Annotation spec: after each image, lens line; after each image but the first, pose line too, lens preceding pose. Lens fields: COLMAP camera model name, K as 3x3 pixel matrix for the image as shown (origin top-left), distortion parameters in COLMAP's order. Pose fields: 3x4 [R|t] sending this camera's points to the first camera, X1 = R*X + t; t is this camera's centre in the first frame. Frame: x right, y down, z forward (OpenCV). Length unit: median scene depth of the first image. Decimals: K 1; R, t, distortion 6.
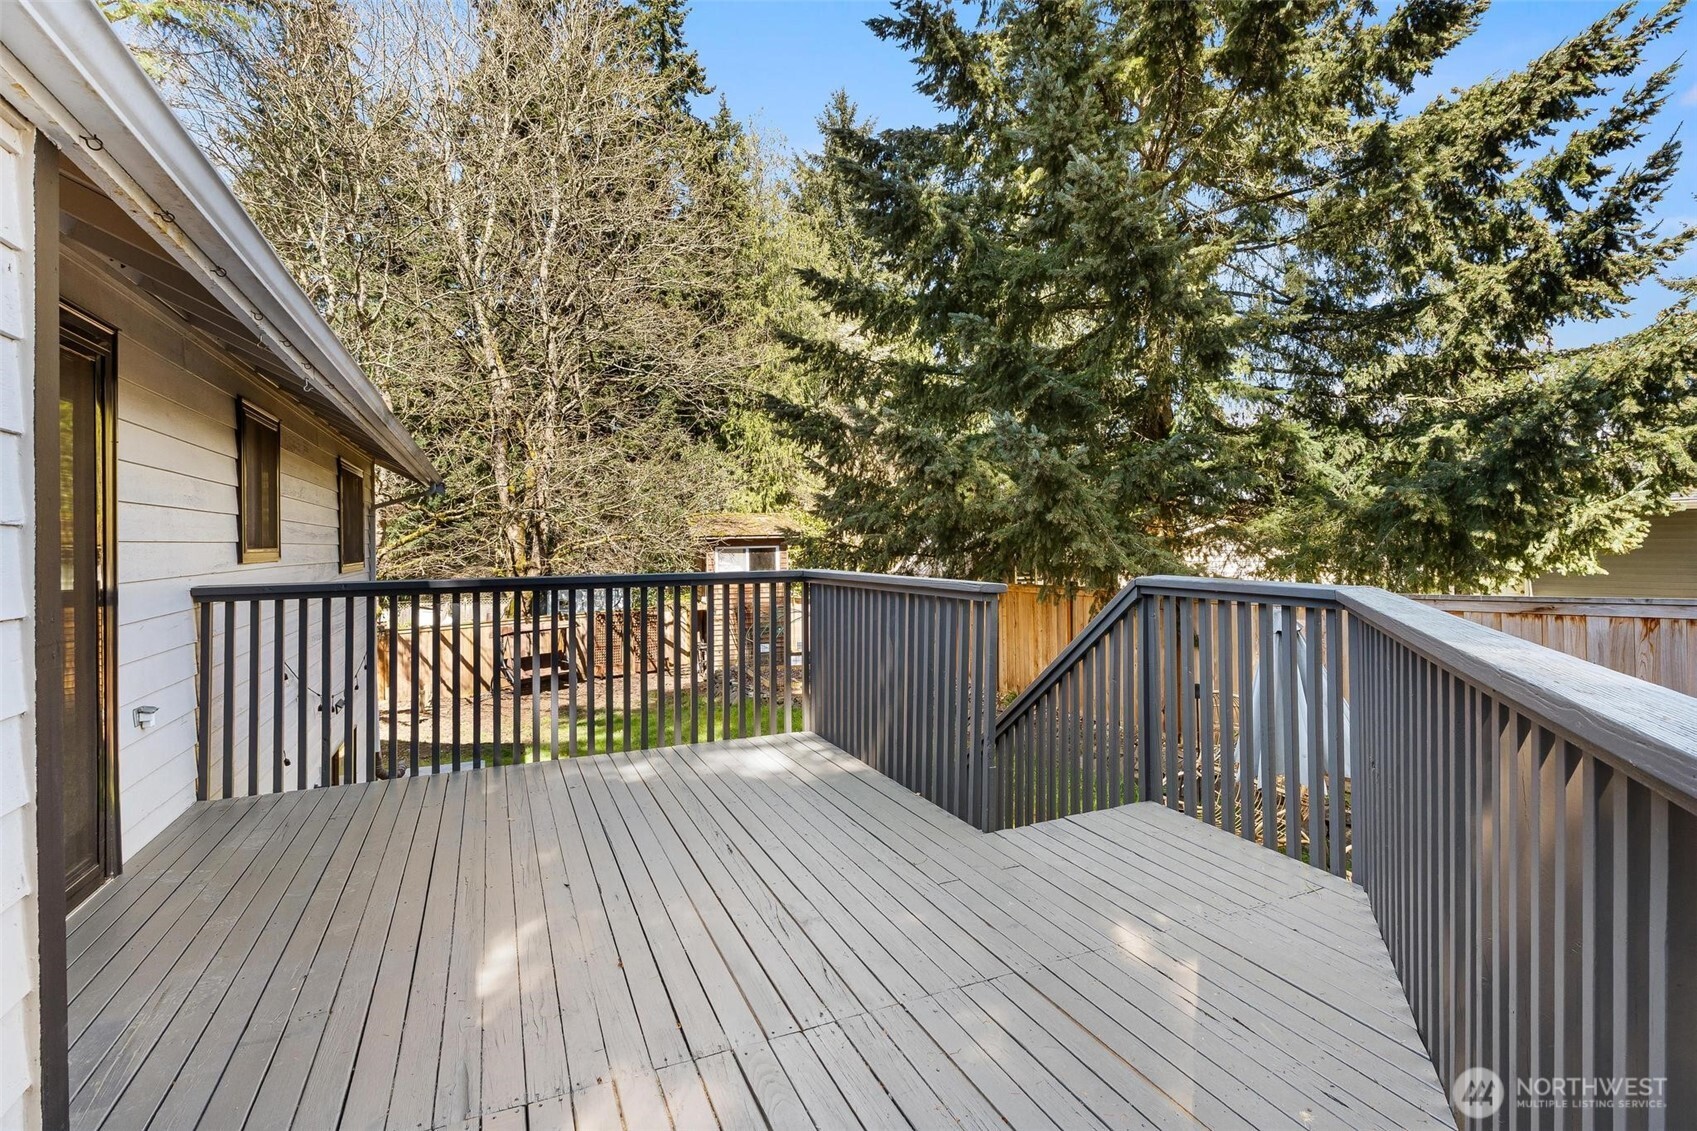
lens RADIAL K [[848.3, 0, 846.3], [0, 848.3, 545.3], [0, 0, 1]] dist [-0.002431, -0.000488]
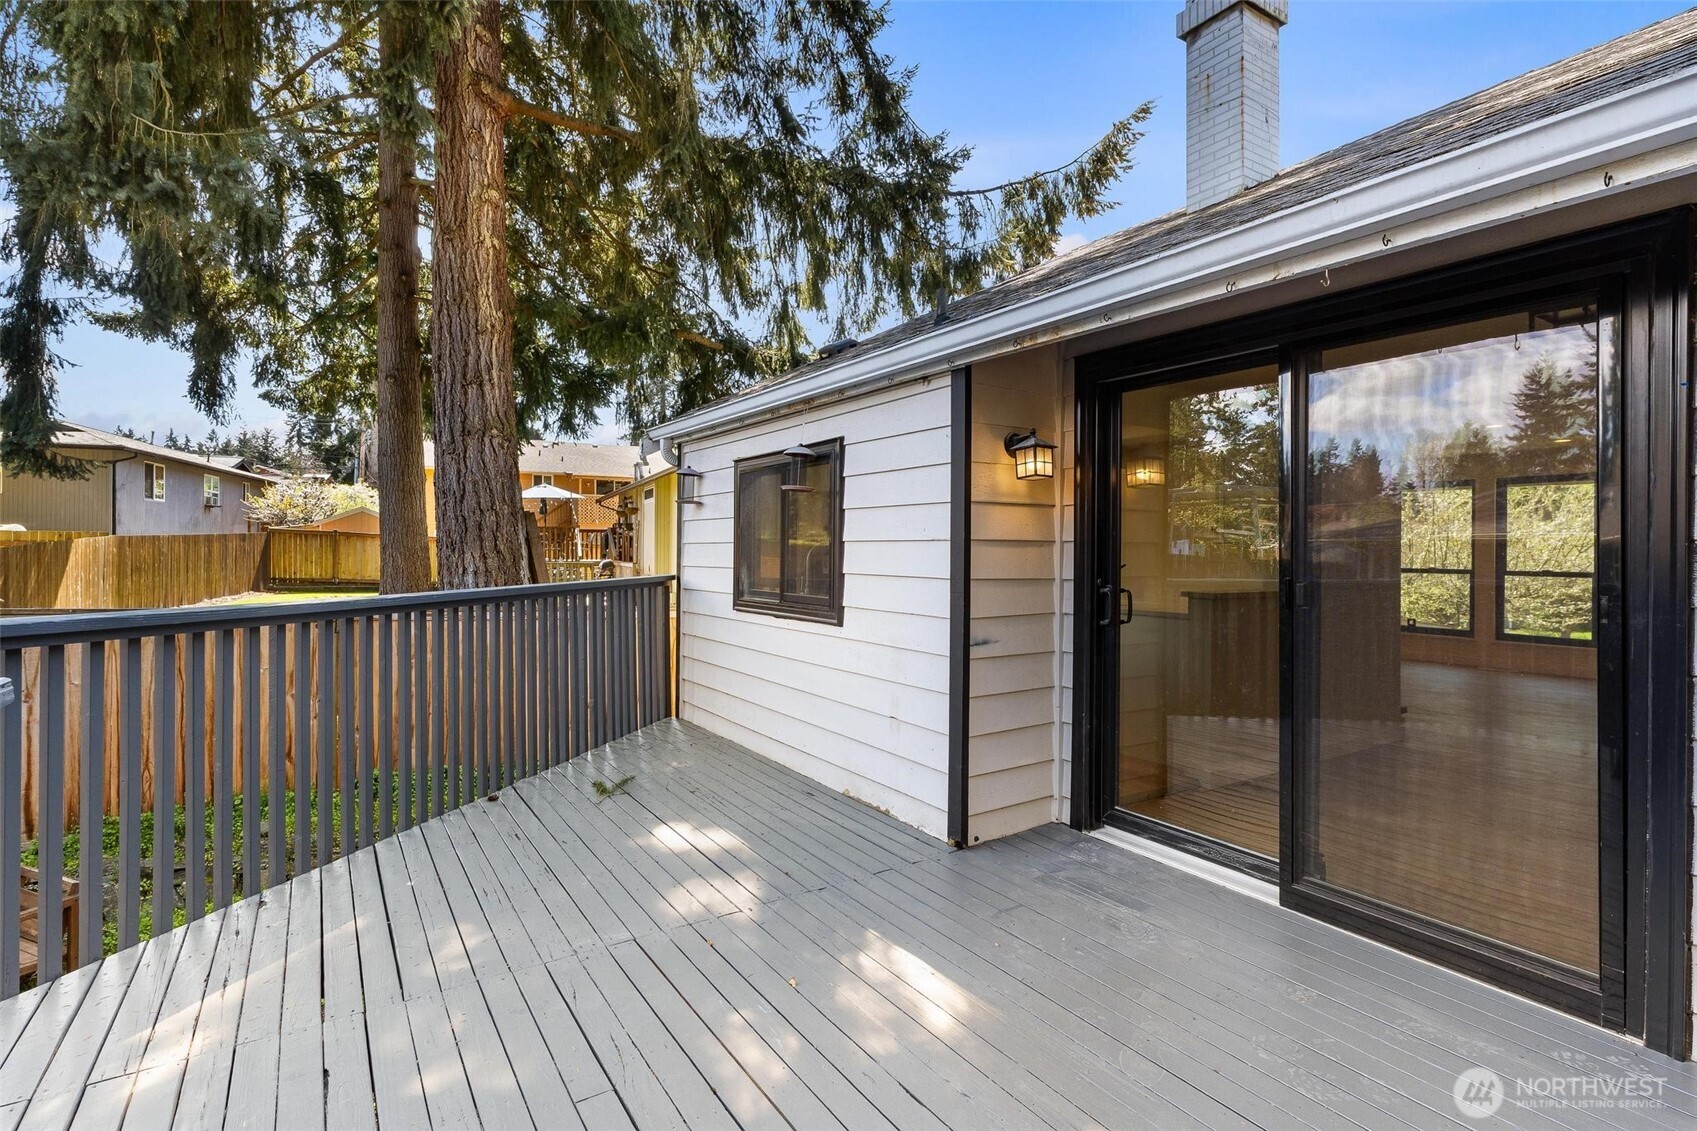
lens RADIAL K [[848.3, 0, 846.3], [0, 848.3, 545.3], [0, 0, 1]] dist [-0.002431, -0.000488]
pose [[-0.985627, 0.007222, -0.168784, -0.179535], [0.007583, 0.999970, -0.001494, -0.006776], [0.168768, -0.002753, -0.985652, 2.125718]]
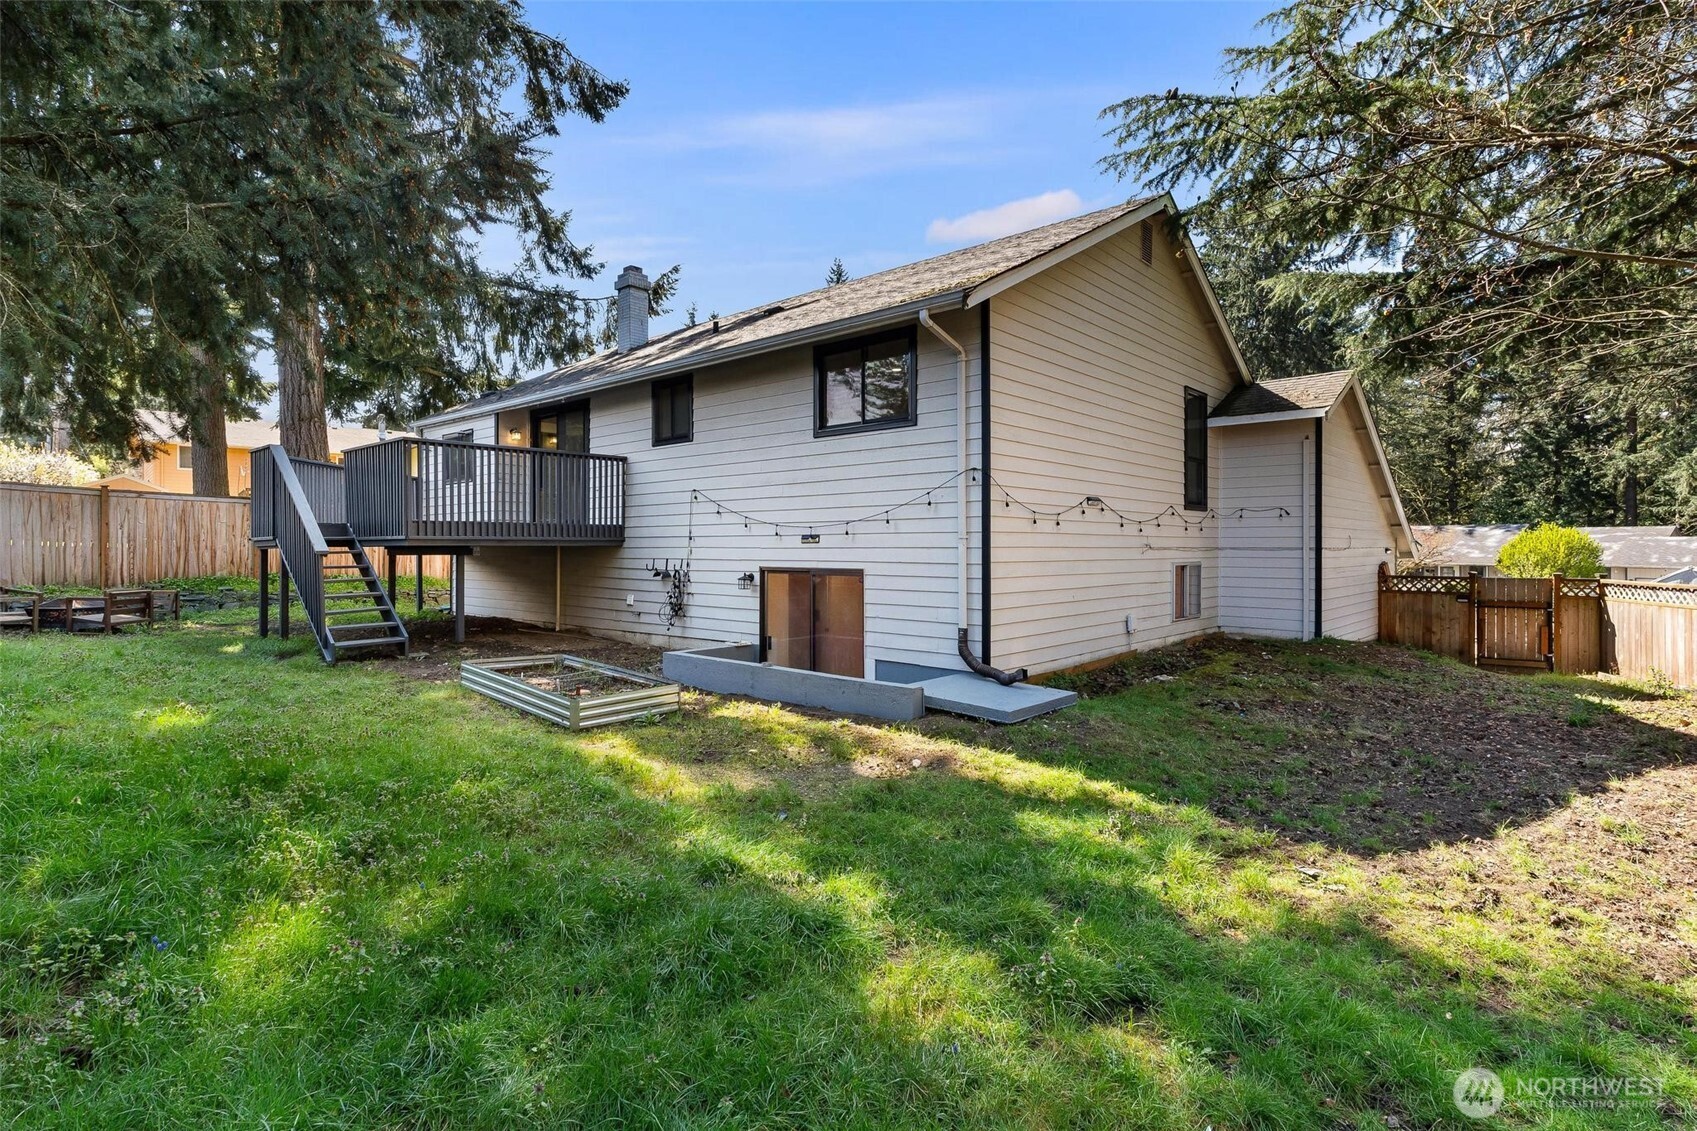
lens RADIAL K [[848.3, 0, 846.3], [0, 848.3, 545.3], [0, 0, 1]] dist [-0.002431, -0.000488]
pose [[-0.901567, 0.013563, -0.432427, -0.207062], [0.010851, 0.999903, 0.008739, 0.301524], [0.432504, 0.003186, -0.901626, 4.704067]]
